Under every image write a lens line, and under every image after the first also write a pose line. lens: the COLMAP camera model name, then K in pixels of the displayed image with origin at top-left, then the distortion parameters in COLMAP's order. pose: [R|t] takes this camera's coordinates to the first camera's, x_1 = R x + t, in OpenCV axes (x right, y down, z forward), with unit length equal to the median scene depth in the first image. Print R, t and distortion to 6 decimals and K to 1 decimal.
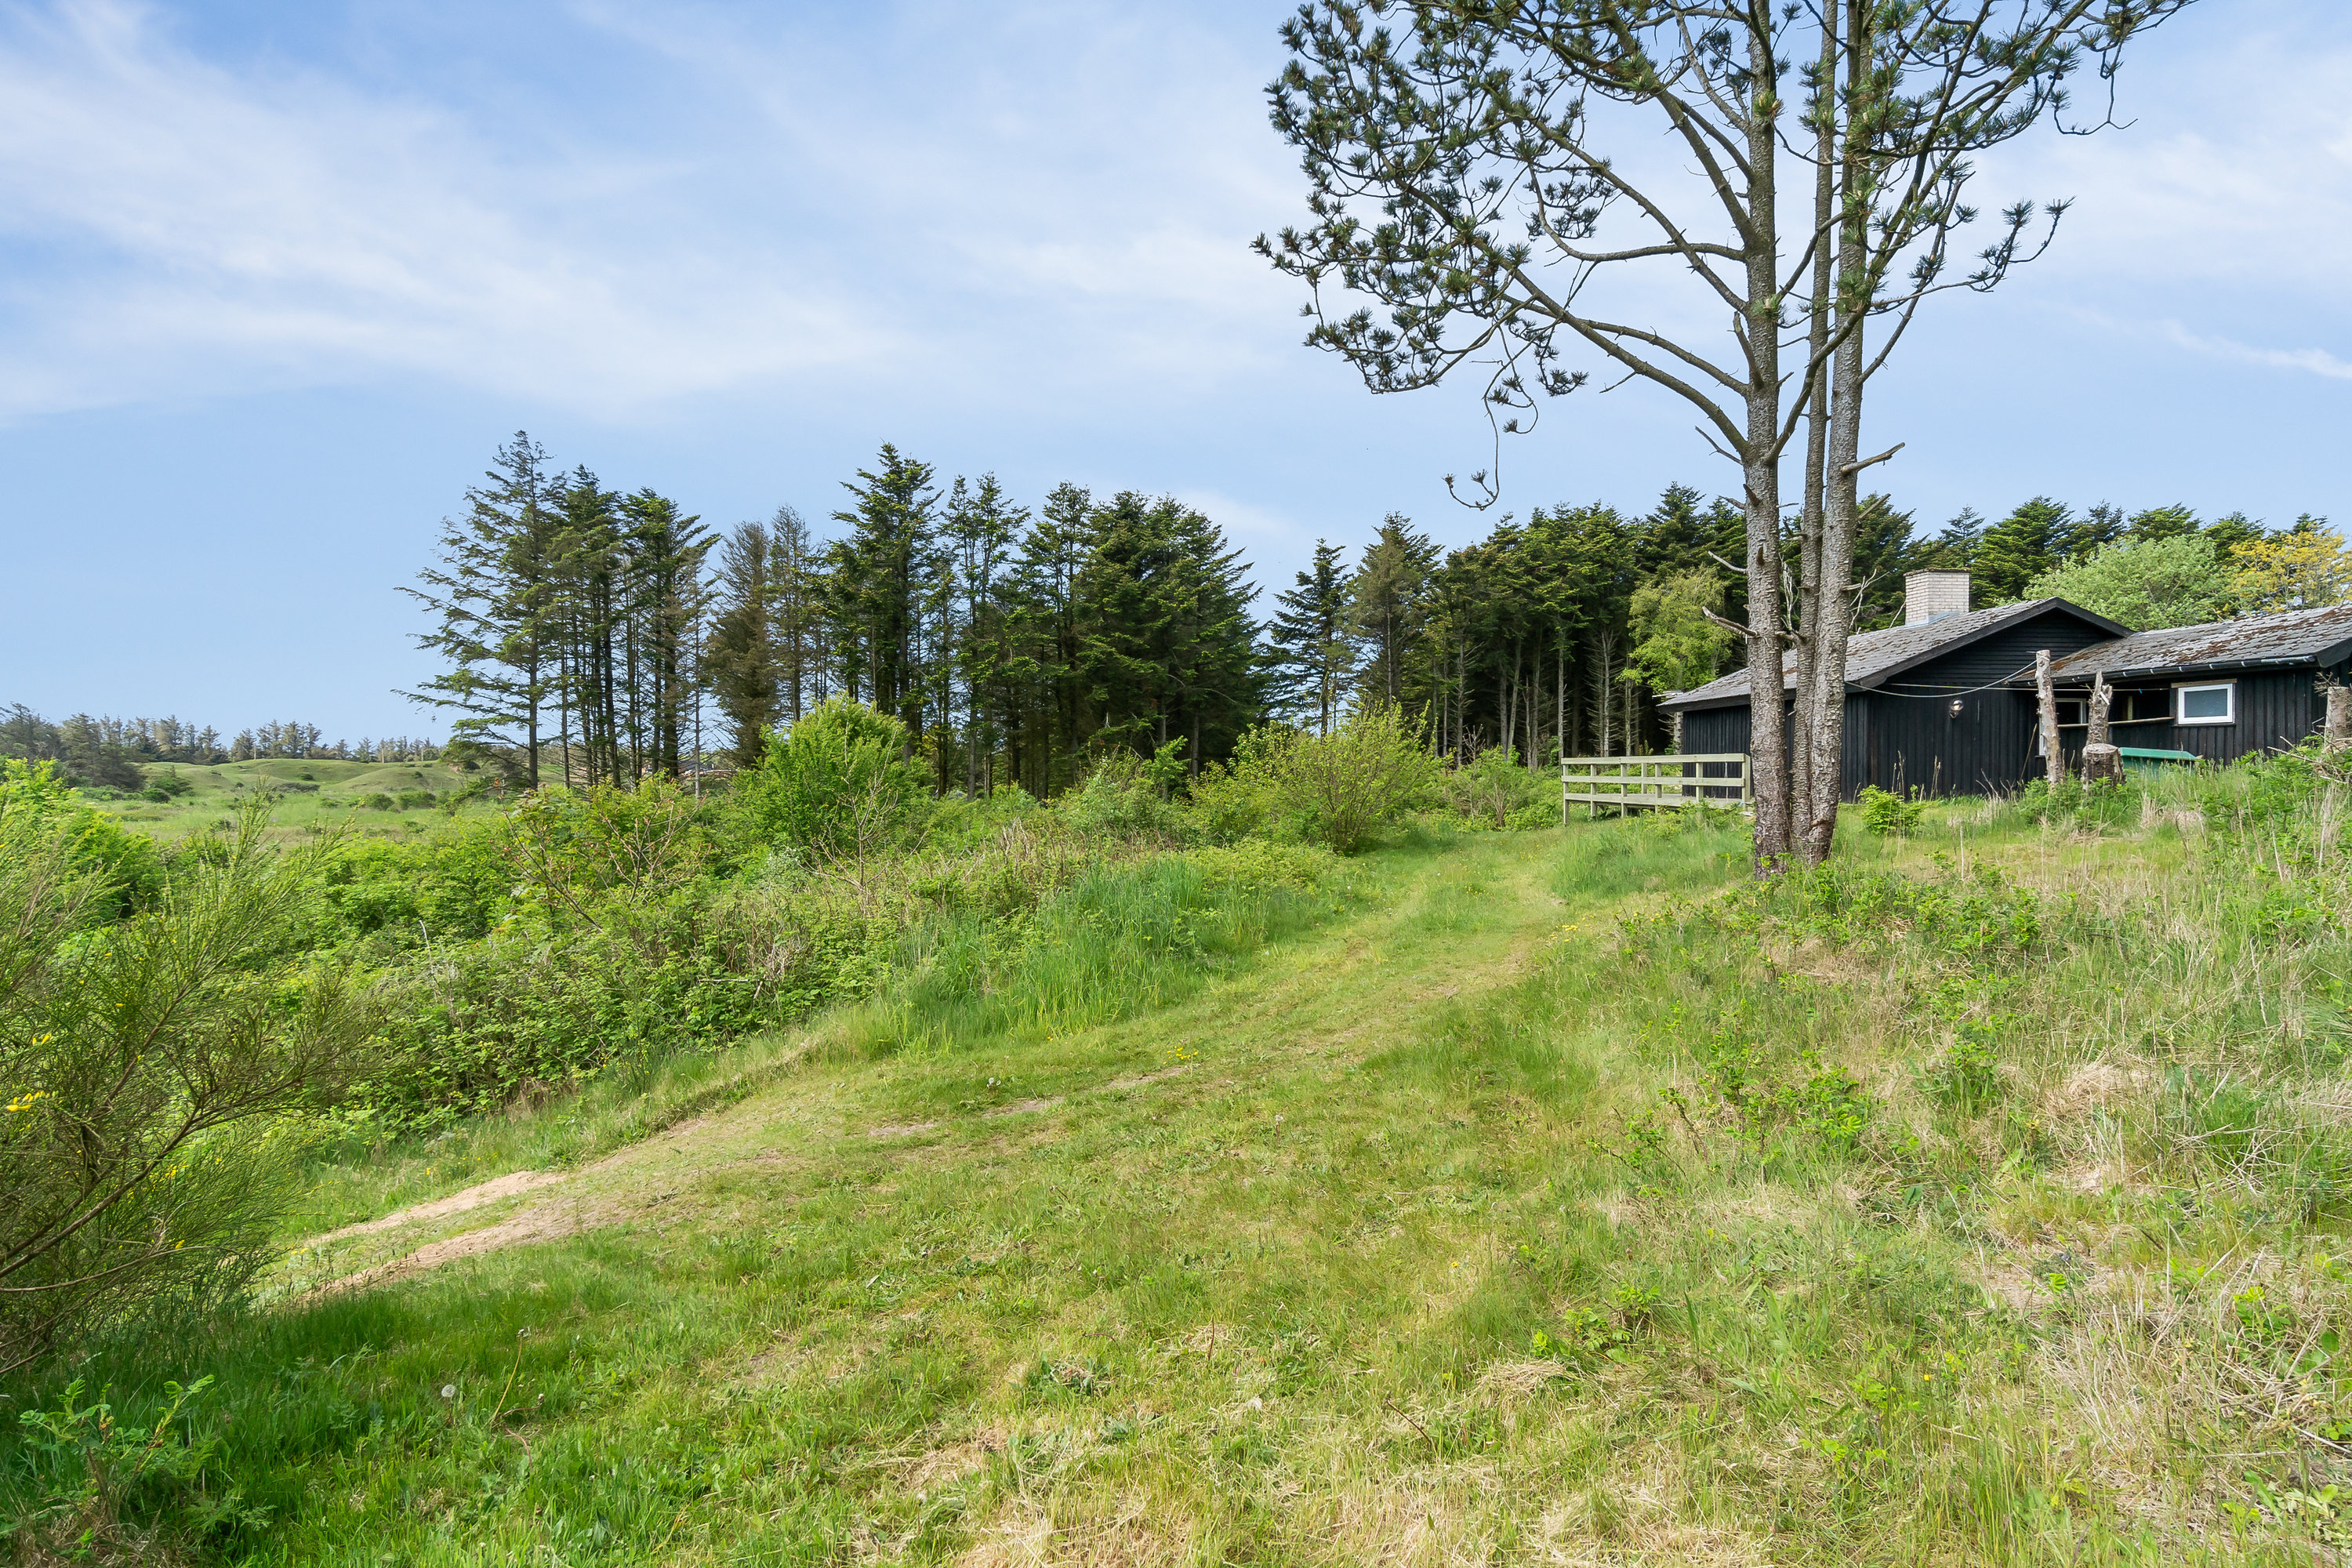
lens RADIAL K [[1249.5, 0, 1174.4], [0, 1249.5, 783.5], [0, 0, 1]] dist [-0.000647, 0.000357]
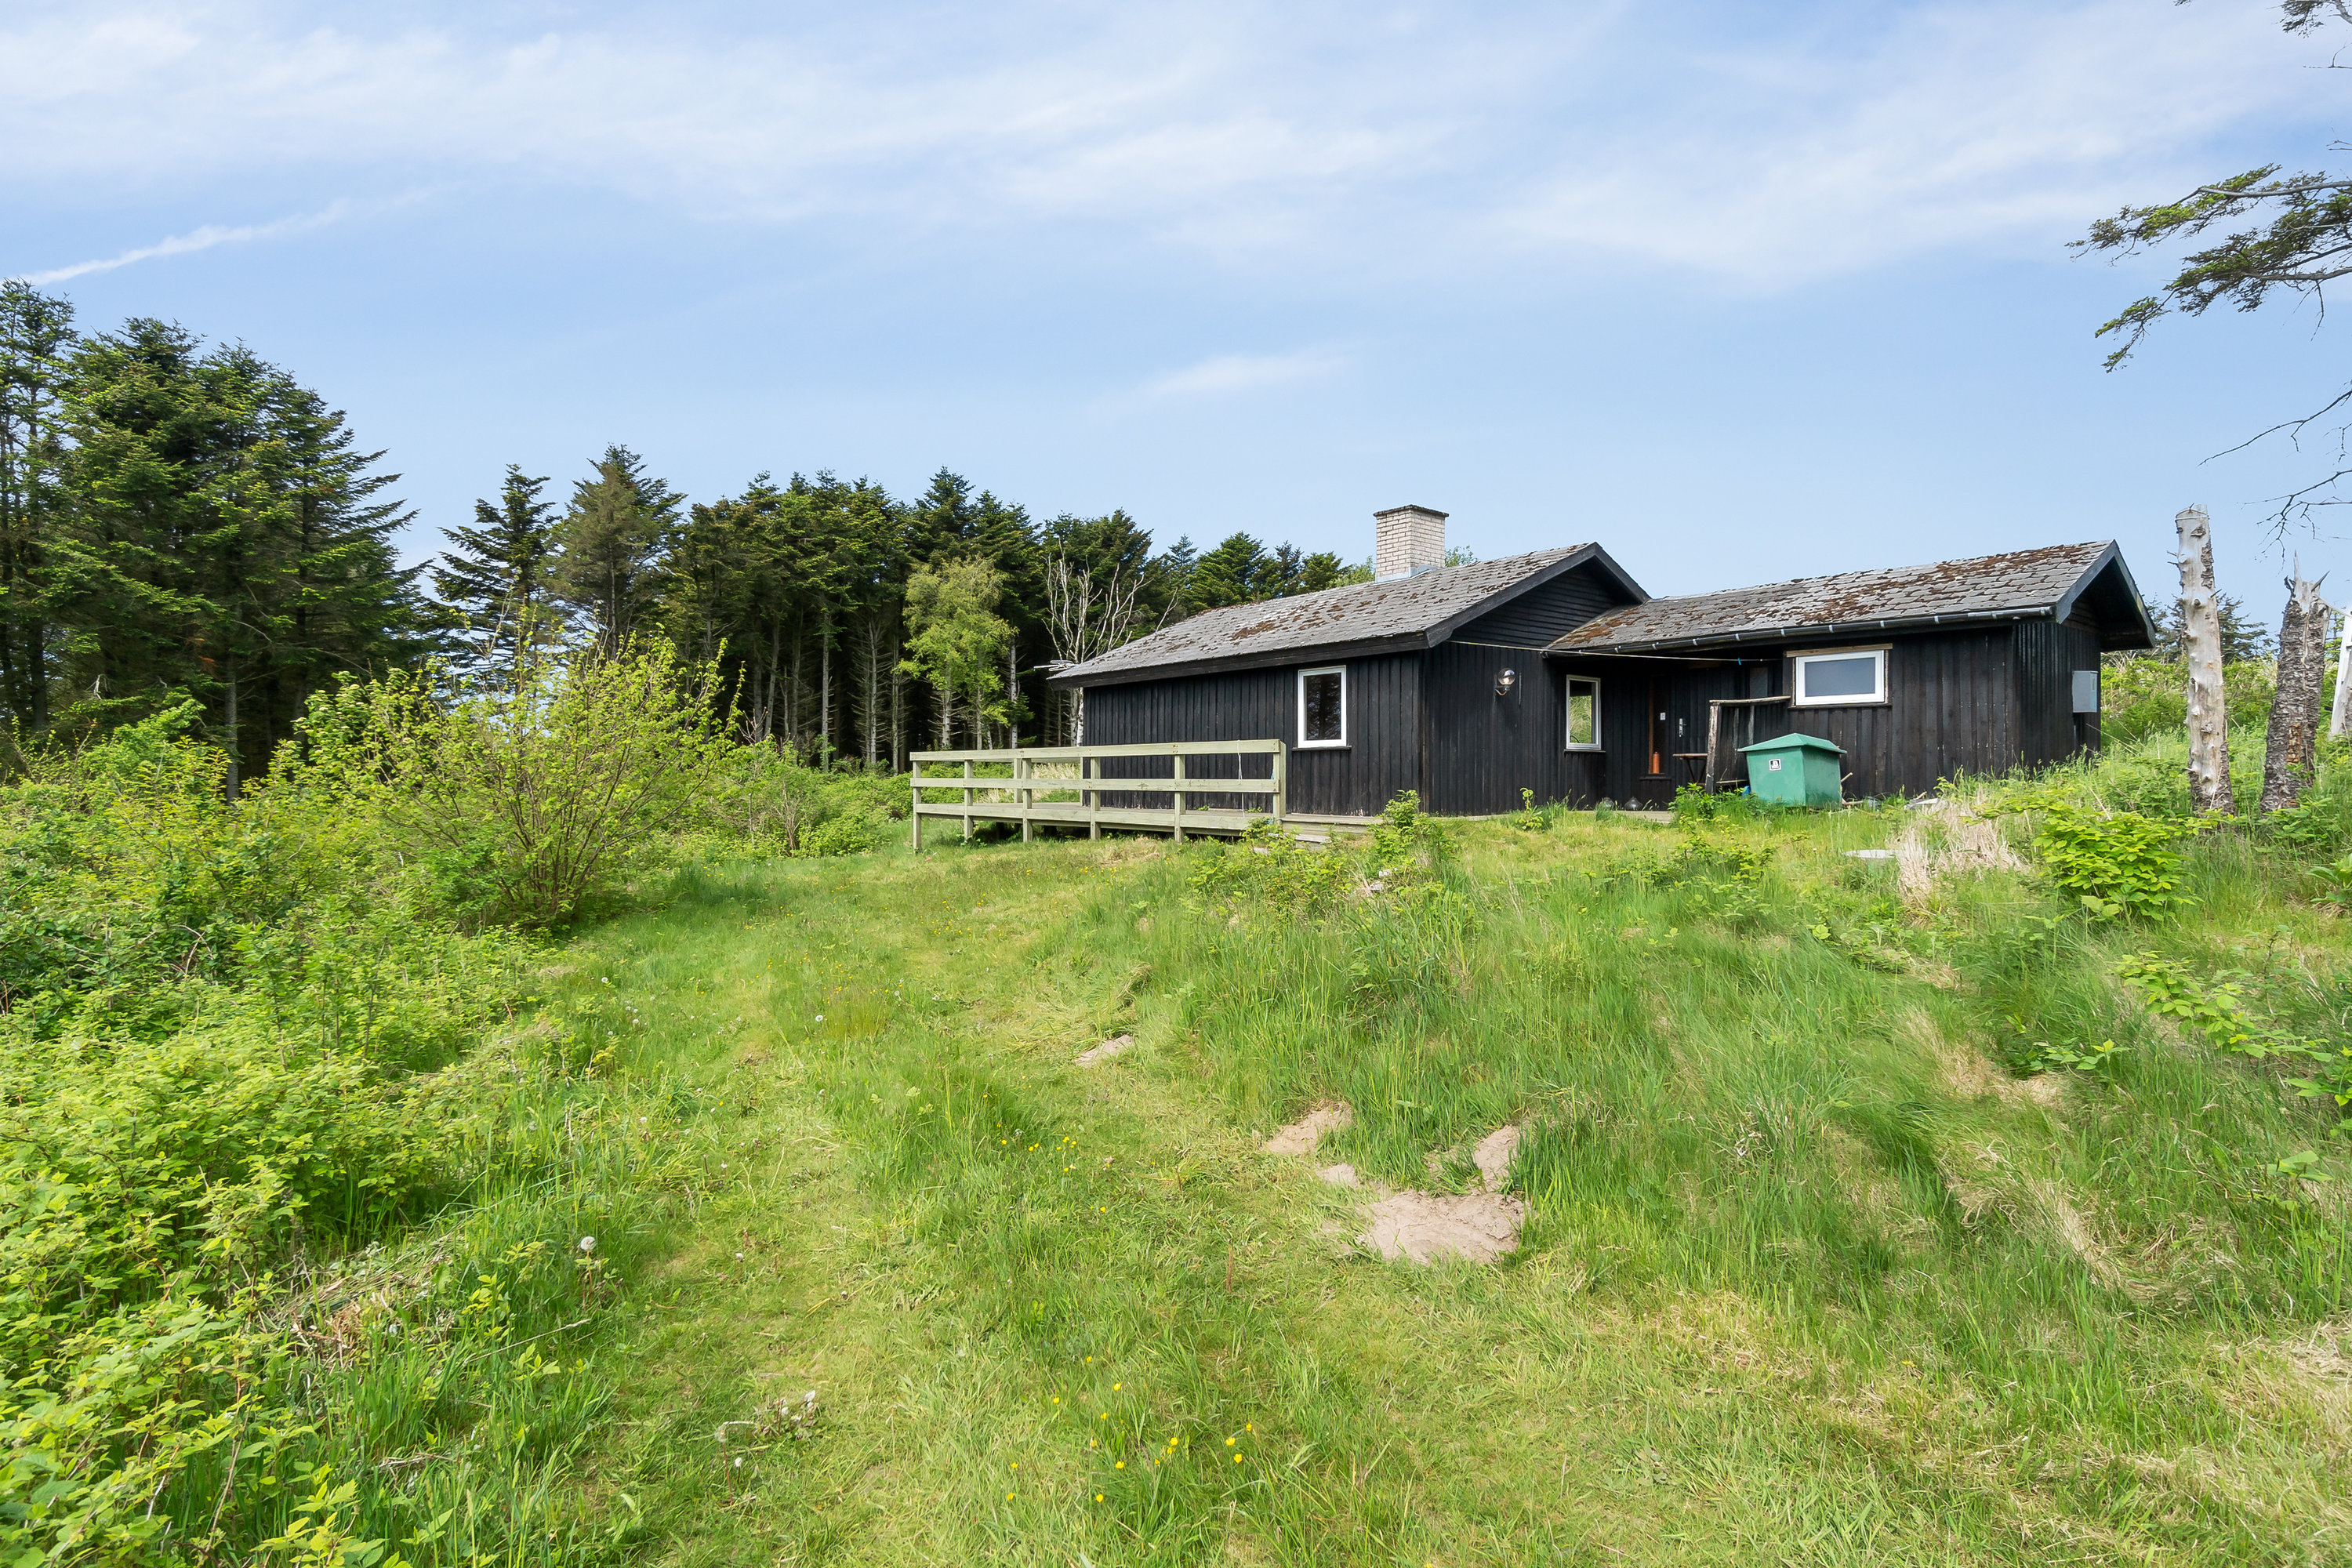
lens RADIAL K [[1134.7, 0, 1175.1], [0, 1134.7, 785.7], [0, 0, 1]] dist [-0.013375, 0.000532]
pose [[0.801116, -0.004961, 0.598489, 0.030295], [0.006423, 0.999979, -0.000308, -0.000302], [-0.598475, 0.004090, 0.801131, 0.227393]]
